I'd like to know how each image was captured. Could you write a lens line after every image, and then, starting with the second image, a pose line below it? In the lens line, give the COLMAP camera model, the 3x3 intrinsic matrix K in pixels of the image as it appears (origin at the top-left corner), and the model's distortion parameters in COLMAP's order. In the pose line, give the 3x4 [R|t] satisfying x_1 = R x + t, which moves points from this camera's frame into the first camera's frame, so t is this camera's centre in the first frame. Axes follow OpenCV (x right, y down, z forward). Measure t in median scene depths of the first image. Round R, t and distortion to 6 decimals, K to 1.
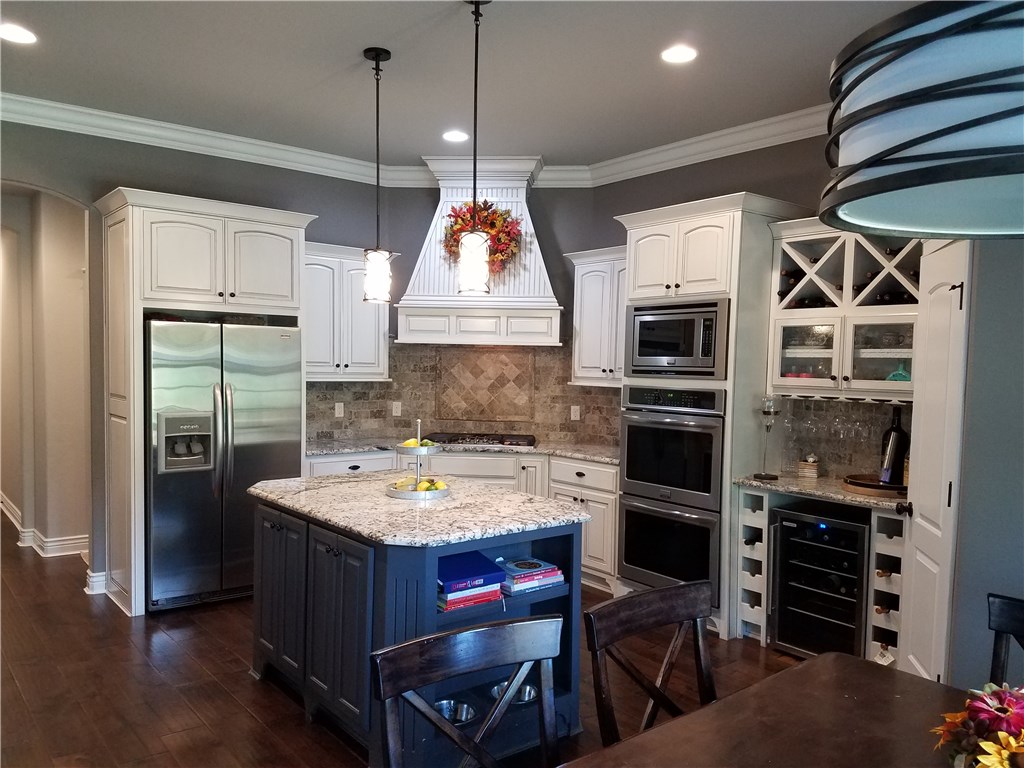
lens RADIAL K [[792.2, 0, 515.8], [0, 792.2, 410.1], [0, 0, 1]] dist [0.227579, -0.308392]
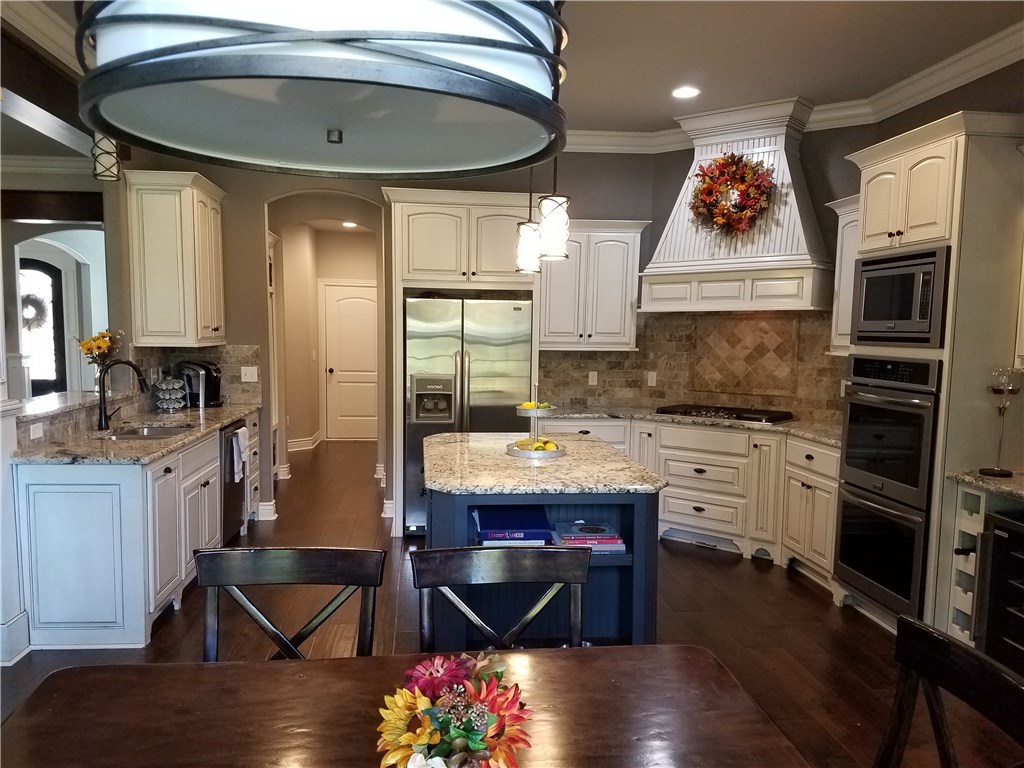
lens RADIAL K [[807.6, 0, 495.3], [0, 807.6, 411.6], [0, 0, 1]] dist [0.232638, -0.432044]
pose [[0.833470, 0.048519, -0.550431, 0.272199], [-0.031882, 0.998701, 0.039756, 0.005328], [0.551645, -0.015586, 0.833934, 0.048750]]
